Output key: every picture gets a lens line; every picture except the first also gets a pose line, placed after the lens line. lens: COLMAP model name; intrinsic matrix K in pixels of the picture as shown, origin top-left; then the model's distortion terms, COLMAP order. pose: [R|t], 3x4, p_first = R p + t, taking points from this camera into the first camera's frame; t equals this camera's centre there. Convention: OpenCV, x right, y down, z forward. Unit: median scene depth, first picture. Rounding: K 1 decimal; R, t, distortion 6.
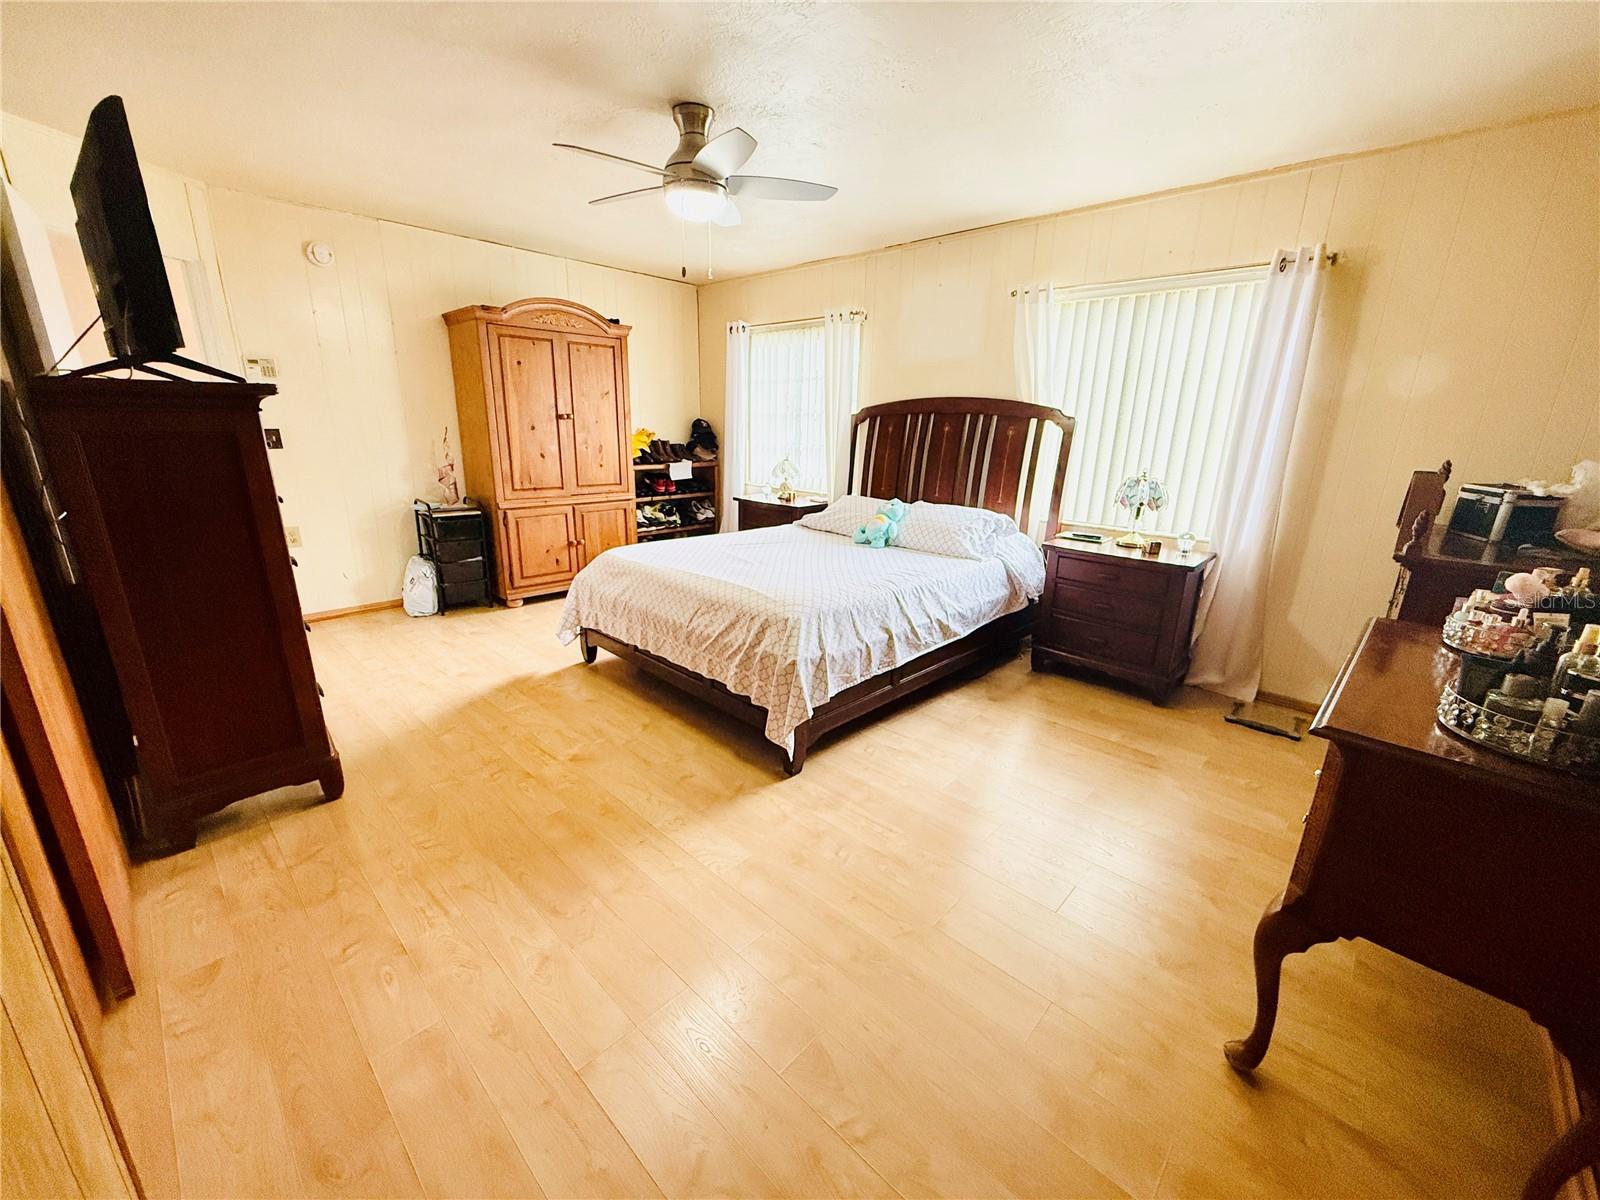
lens RADIAL K [[640.9, 0, 796.1], [0, 640.9, 606.6], [0, 0, 1]] dist [0.006553, 0.001316]
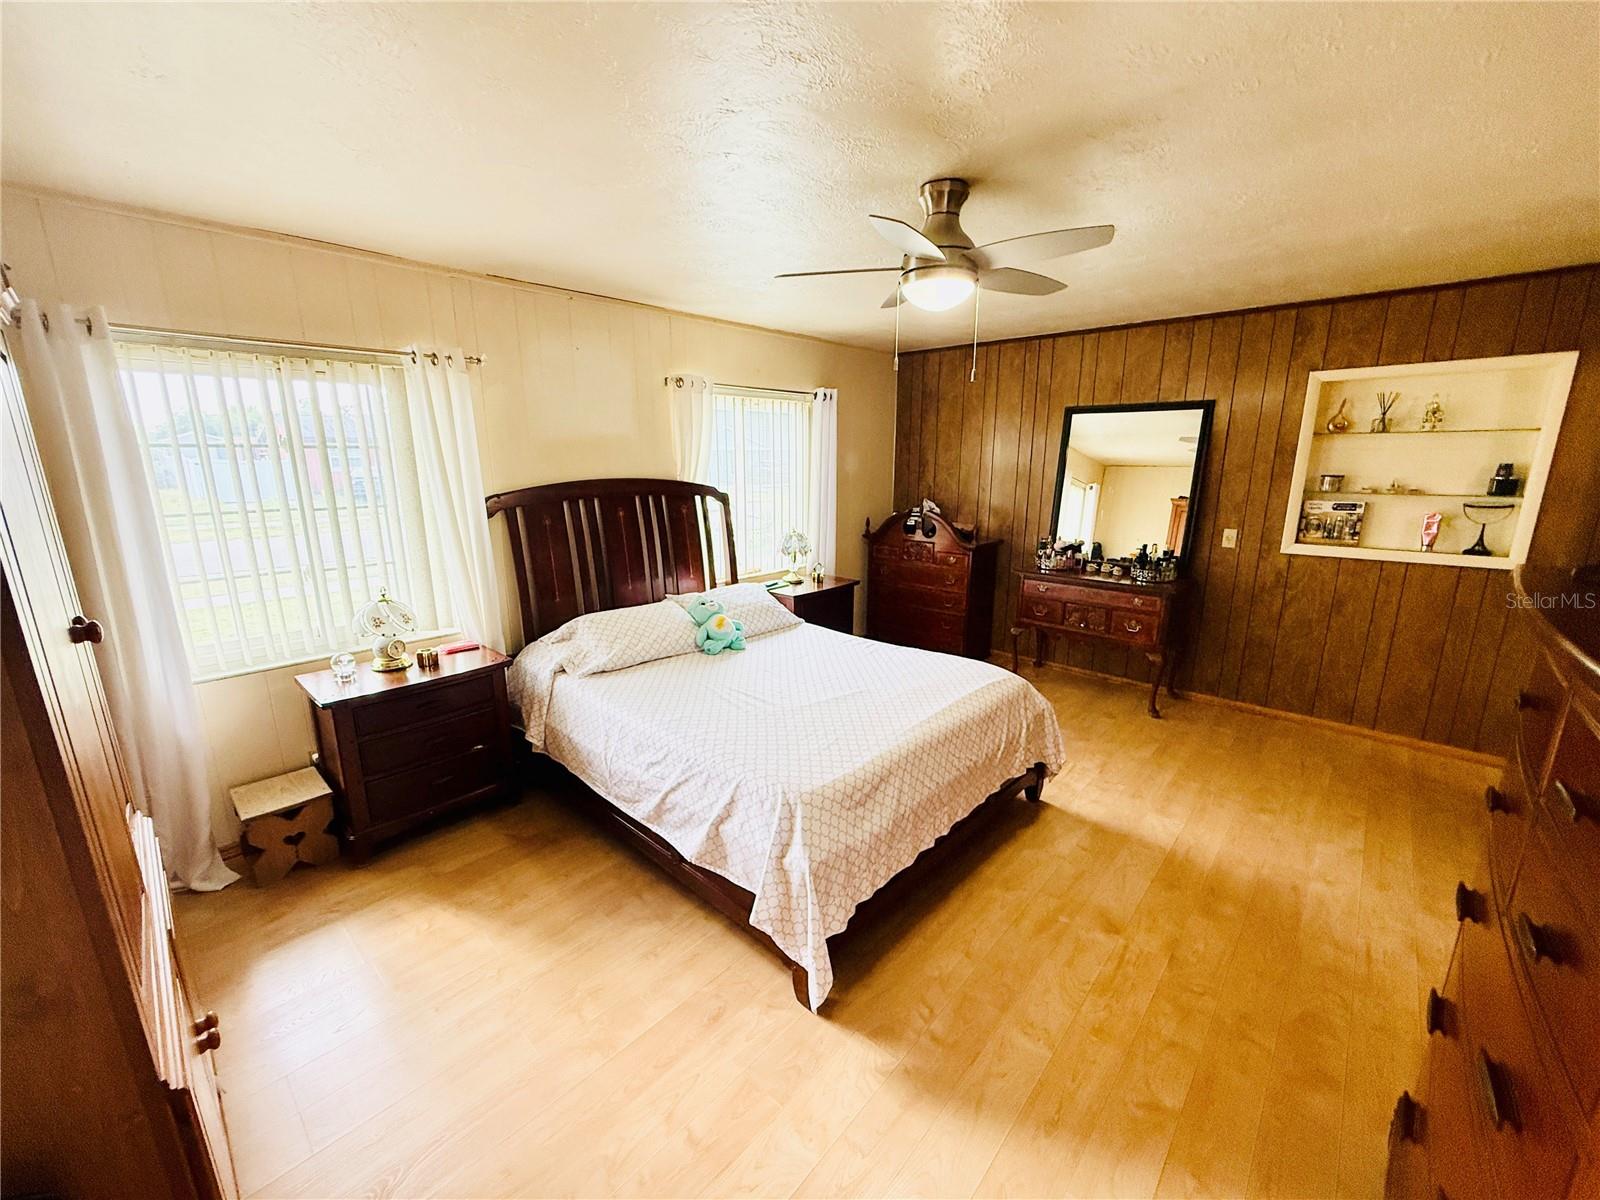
lens RADIAL K [[640.9, 0, 799.6], [0, 640.9, 603.7], [0, 0, 1]] dist [0.006553, 0.001316]
pose [[-0.030452, -0.245293, 0.968971, -0.843489], [0.281266, 0.928145, 0.243798, -0.397936], [-0.959147, 0.279962, 0.040729, 0.988189]]
